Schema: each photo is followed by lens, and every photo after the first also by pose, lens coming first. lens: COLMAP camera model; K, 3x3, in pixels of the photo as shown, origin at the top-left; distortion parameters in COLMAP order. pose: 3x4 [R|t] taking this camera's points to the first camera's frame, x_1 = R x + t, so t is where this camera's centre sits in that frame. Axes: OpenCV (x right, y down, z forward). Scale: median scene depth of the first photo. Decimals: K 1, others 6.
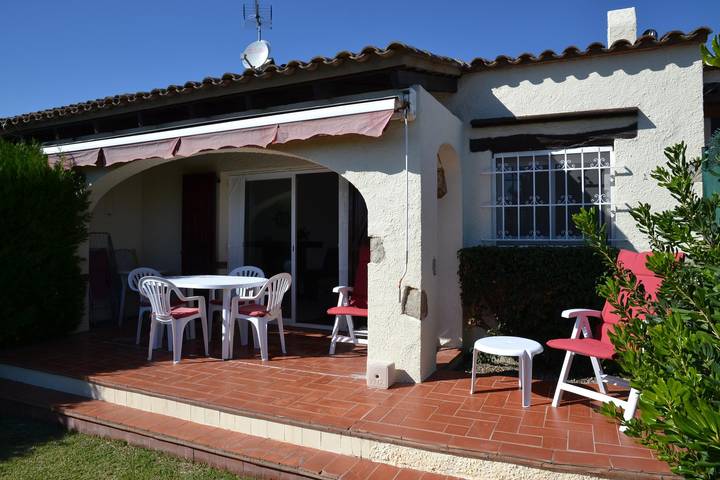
lens RADIAL K [[507.2, 0, 360.0], [0, 507.2, 240.0], [0, 0, 1]] dist [-0.137215, 0.117683]
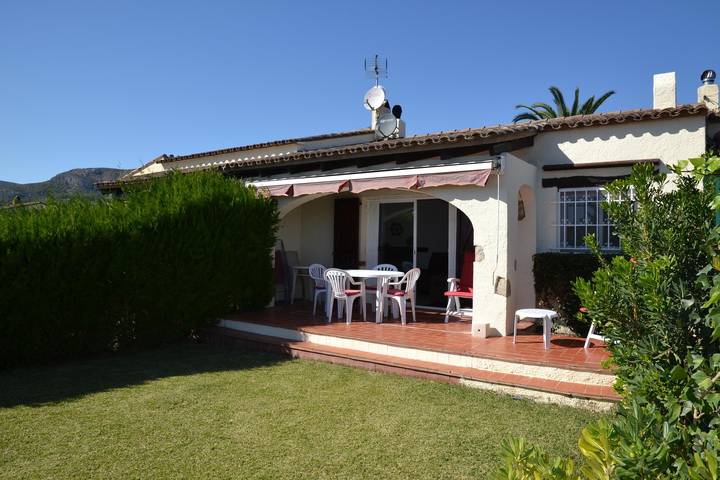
lens RADIAL K [[507.2, 0, 360.0], [0, 507.2, 240.0], [0, 0, 1]] dist [-0.137215, 0.117683]
pose [[0.986008, 0.010456, -0.166367, -0.064777], [-0.011826, 0.999904, -0.007249, -0.007501], [0.166276, 0.009115, 0.986037, -0.558326]]
